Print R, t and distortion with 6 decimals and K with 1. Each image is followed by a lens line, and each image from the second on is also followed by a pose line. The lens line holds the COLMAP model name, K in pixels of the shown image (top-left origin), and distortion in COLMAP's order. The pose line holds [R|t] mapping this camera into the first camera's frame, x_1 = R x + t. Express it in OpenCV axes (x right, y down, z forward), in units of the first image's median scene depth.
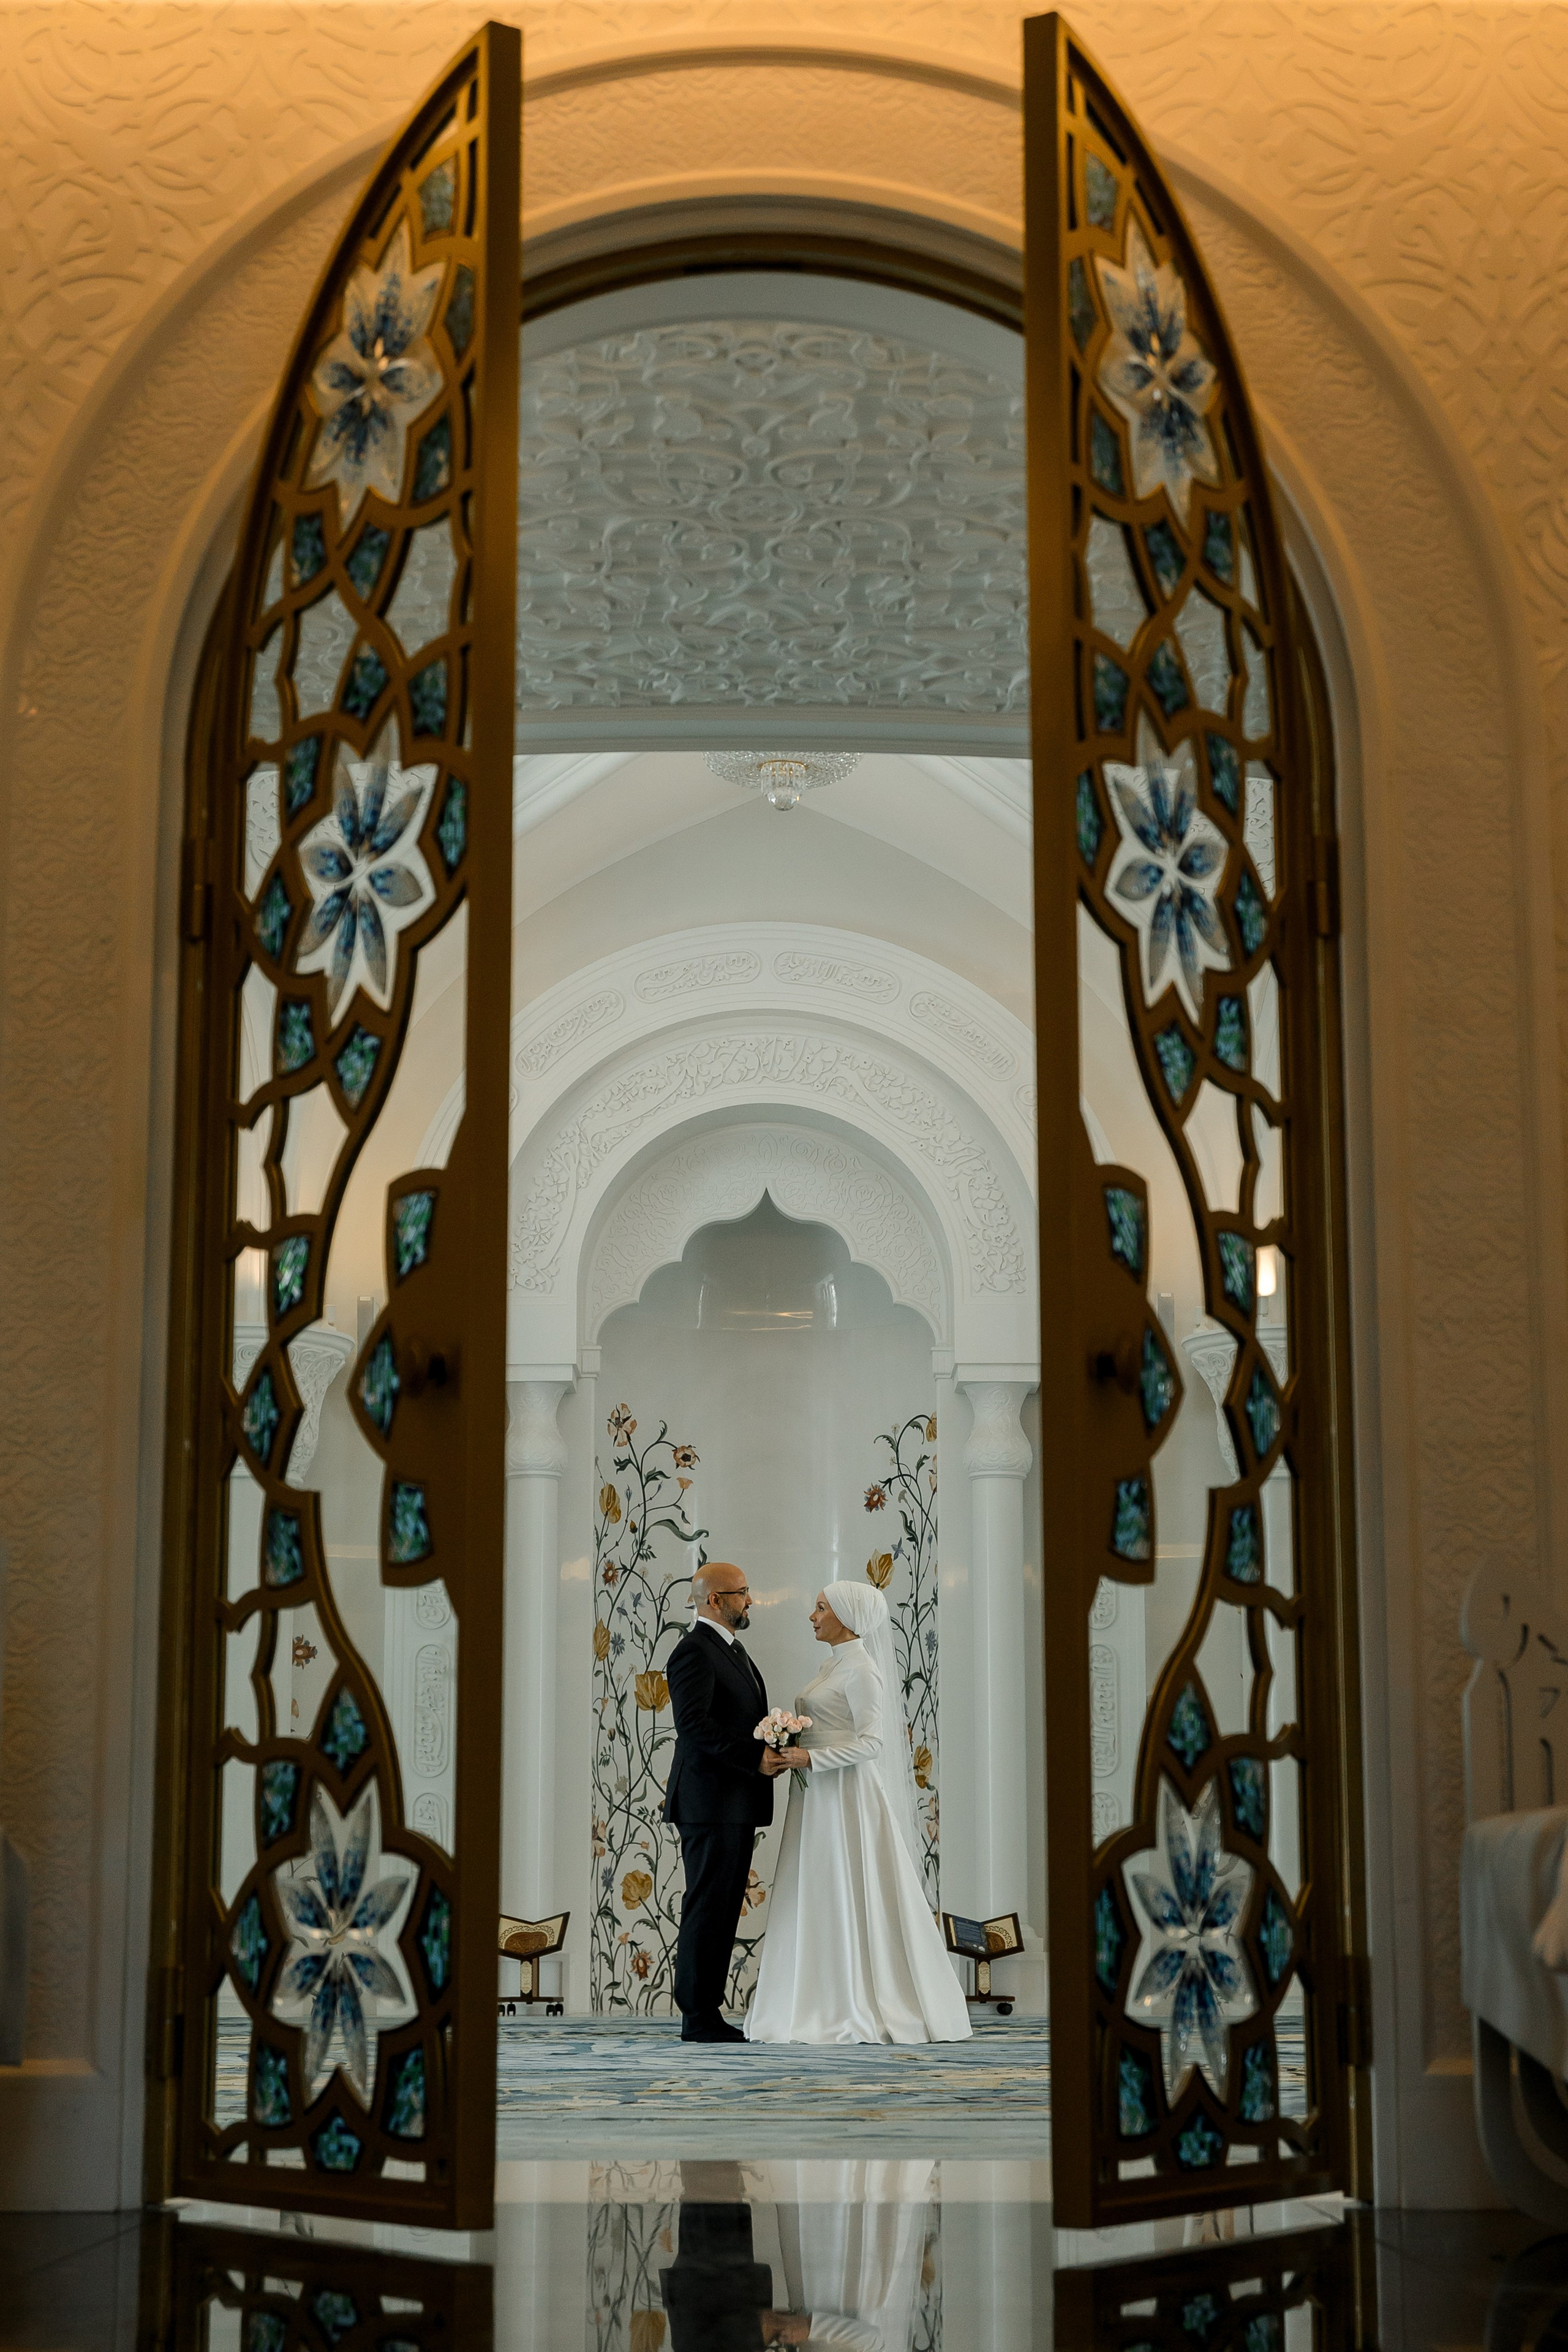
lens RADIAL K [[3675.2, 0, 826.0], [0, 3675.2, 1282.1], [0, 0, 1]] dist [0.002851, -0.058614]
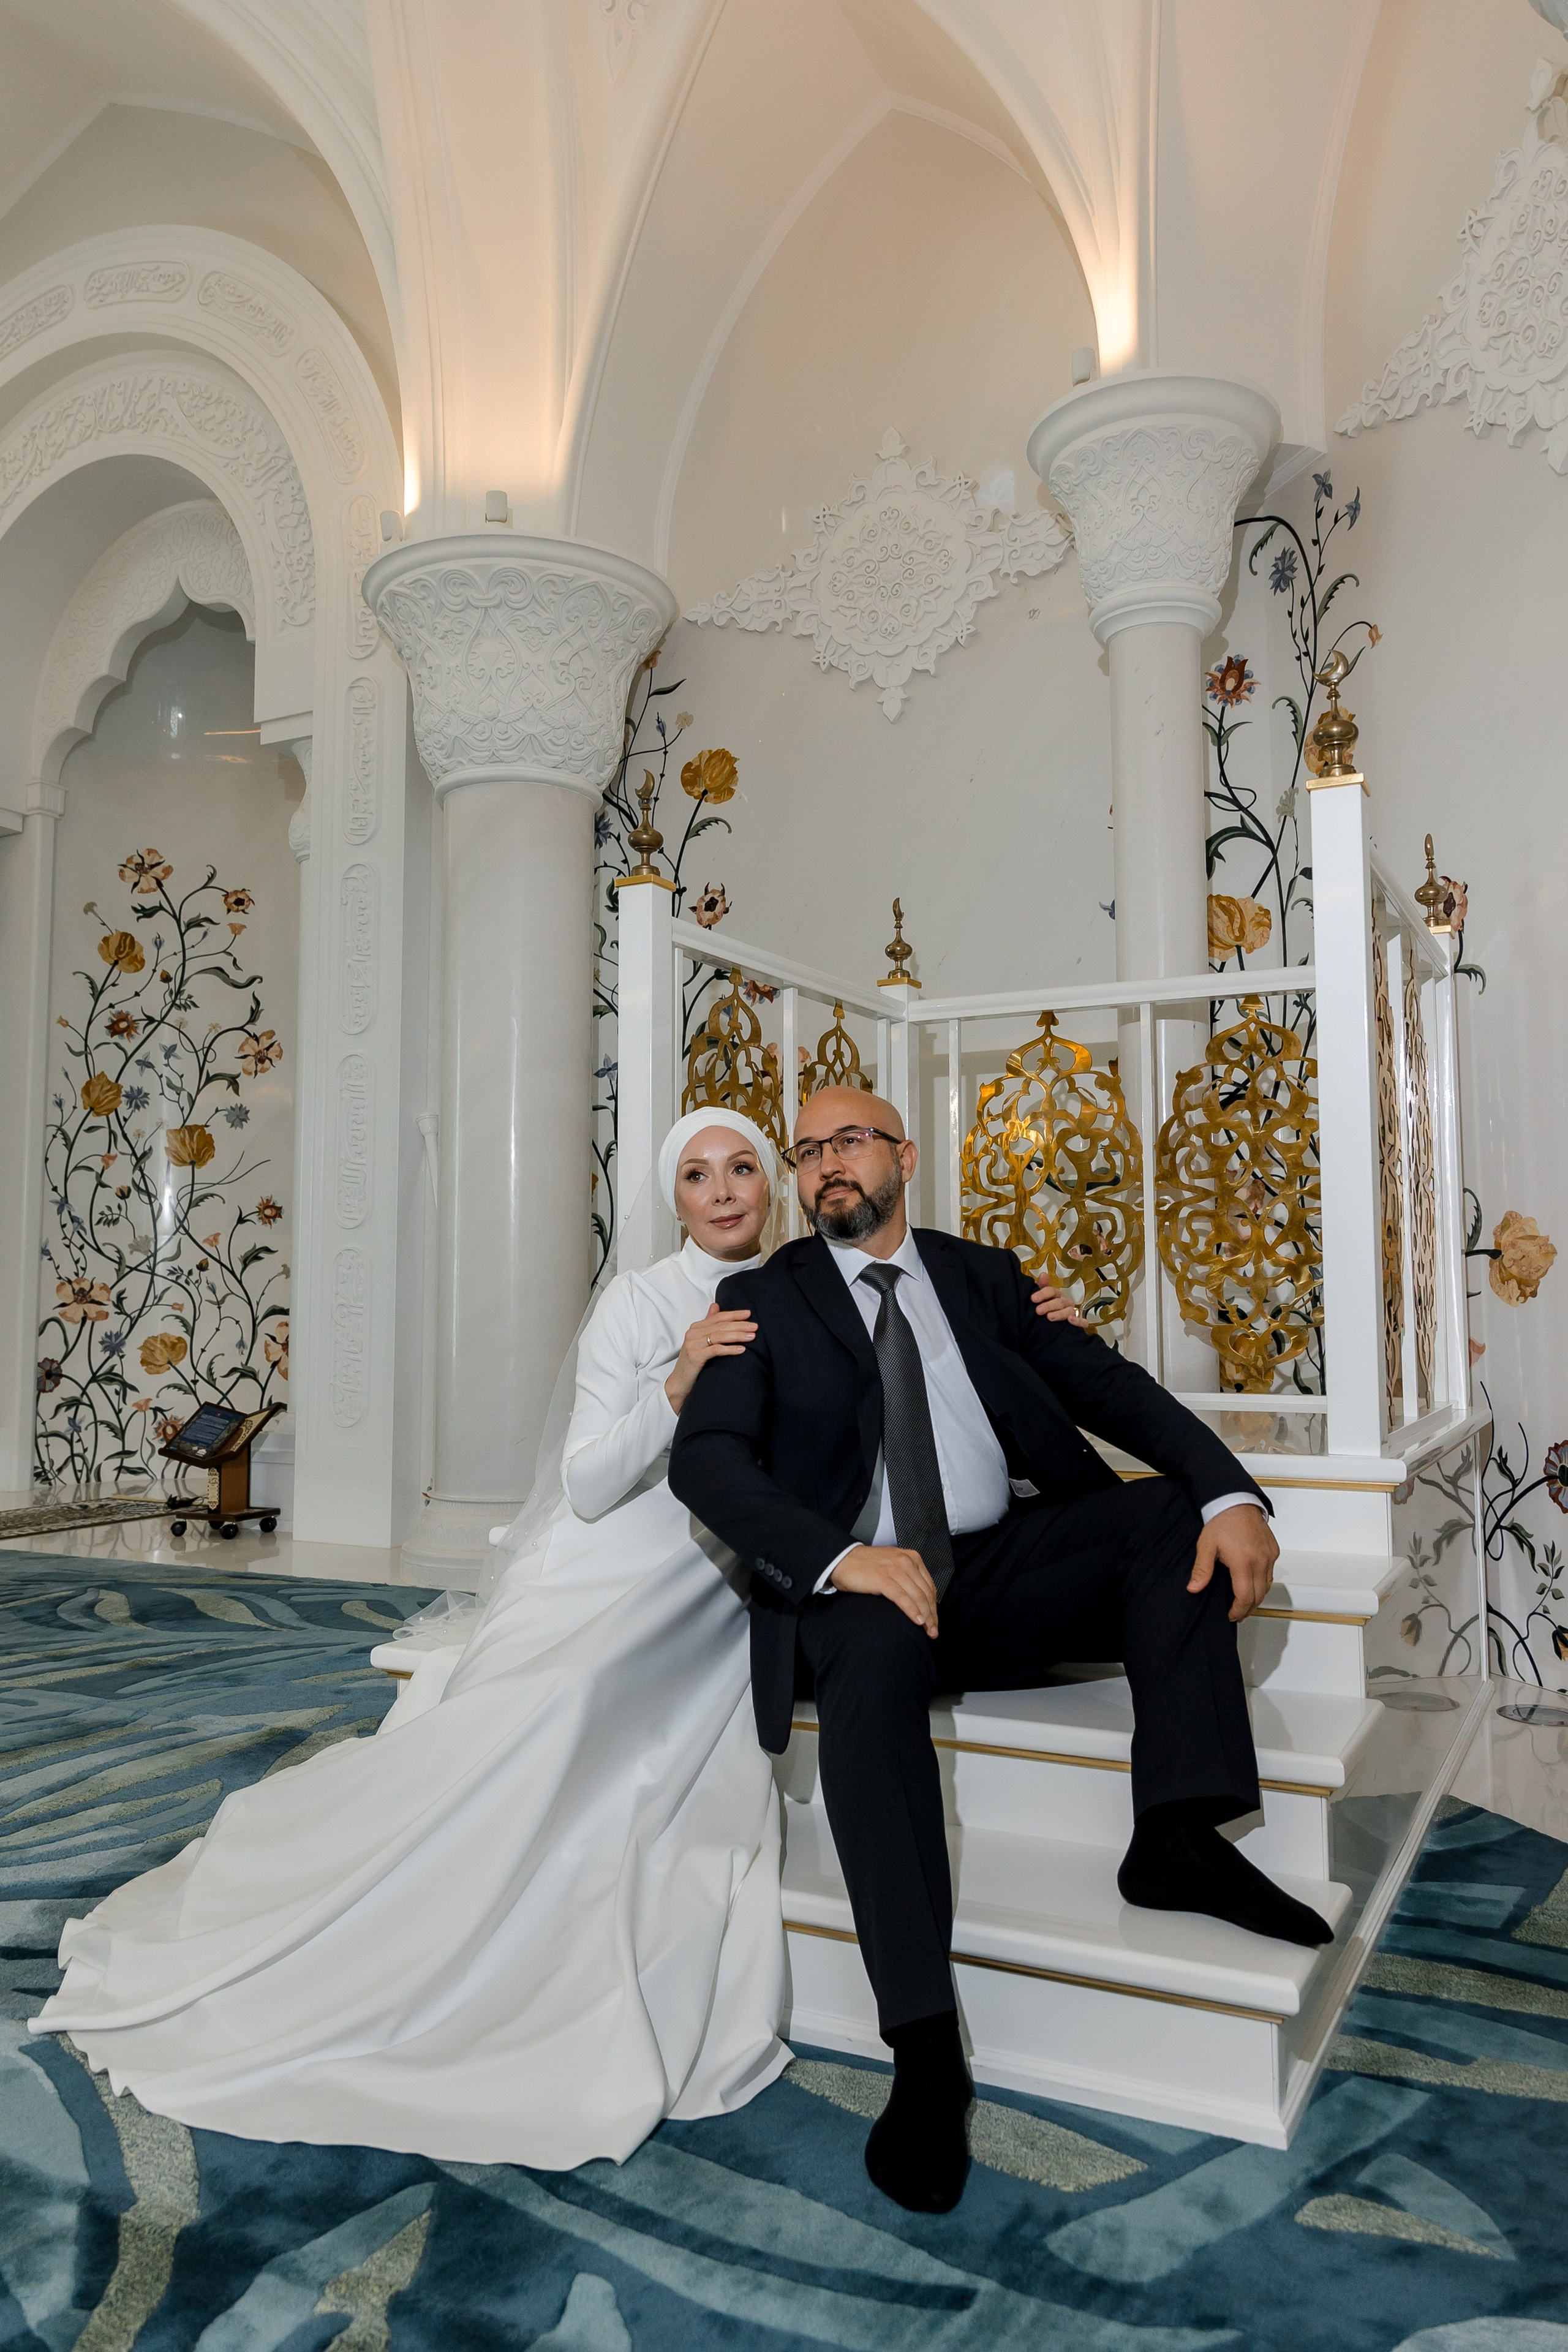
lens RADIAL K [[1656.2, 0, 793.3], [0, 1656.2, 1138.4], [0, 0, 1]] dist [0.004620, -0.003441]
pose [[0.885397, -0.046029, -0.462551, 0.300082], [0.085650, 0.994202, 0.065012, 0.097953], [0.456877, -0.097179, 0.884206, 0.714563]]
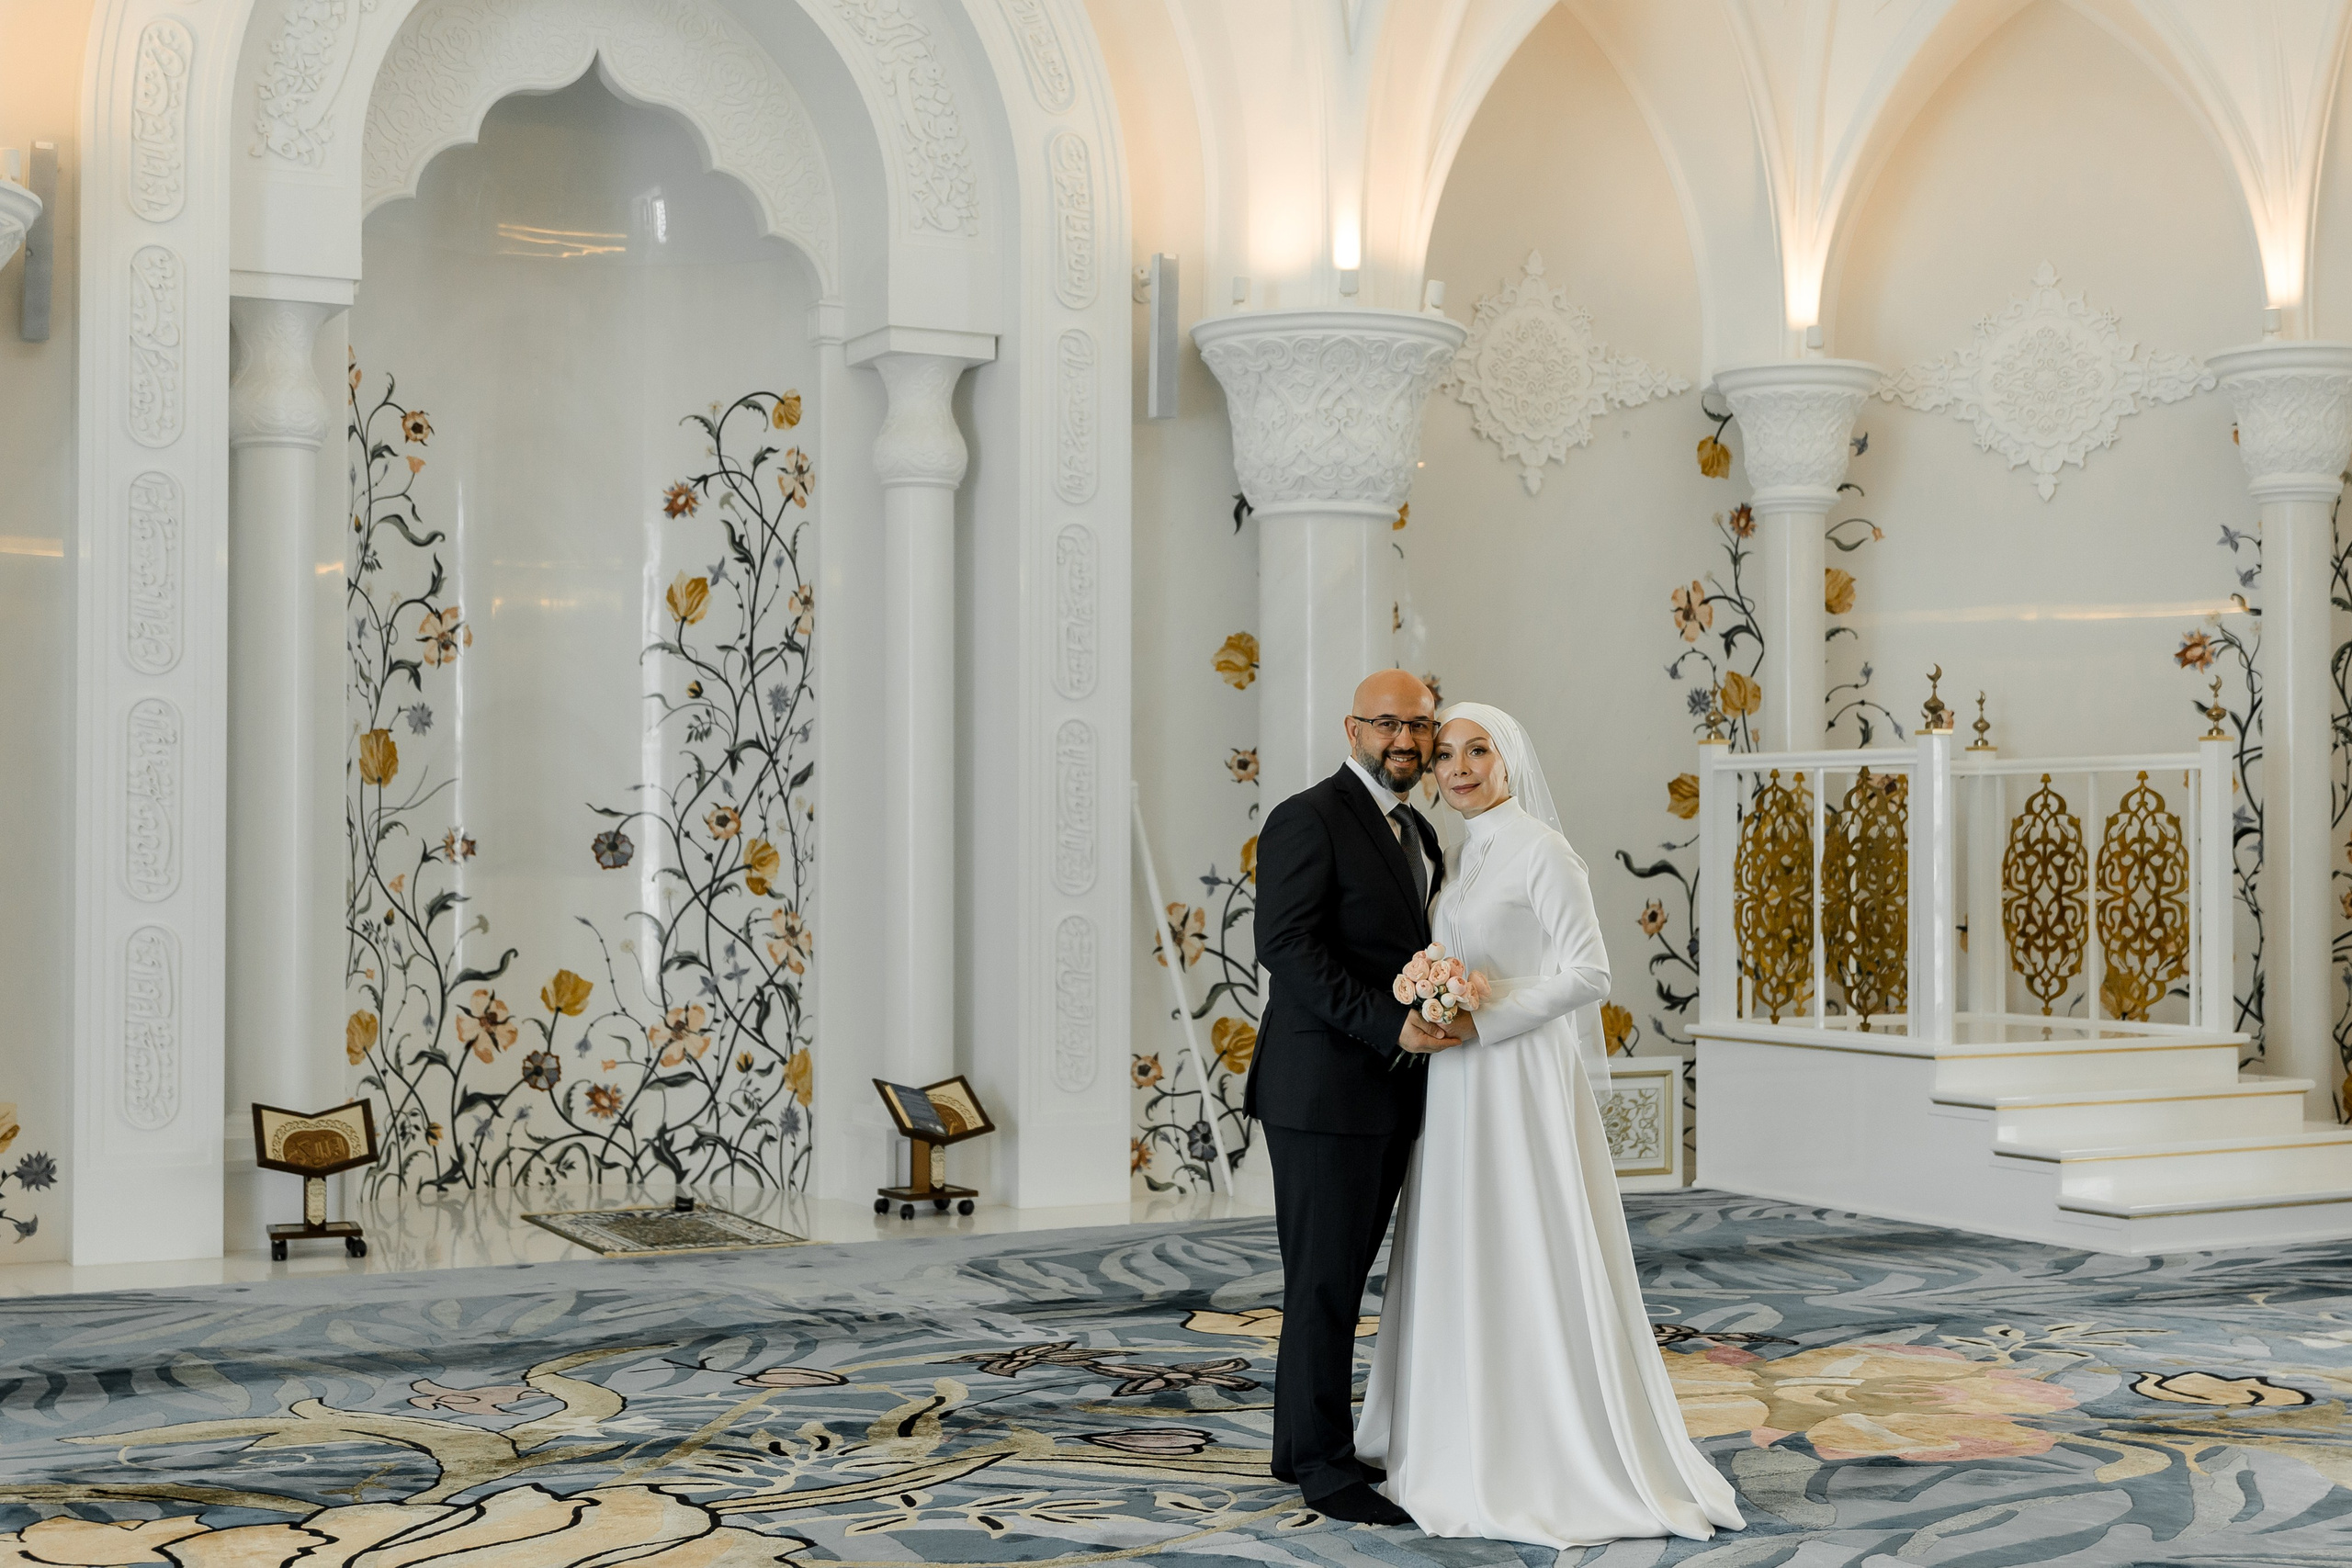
lens RADIAL K [[3078.0, 0, 1183.0], [0, 3078.0, 791.4], [0, 0, 1]] dist [0.016971, -0.067665]
pose [[0.886823, 0.010671, 0.461986, -0.189778], [-0.083867, 0.986848, 0.138196, 0.023681], [-0.454435, -0.161301, 0.876054, 0.423462]]
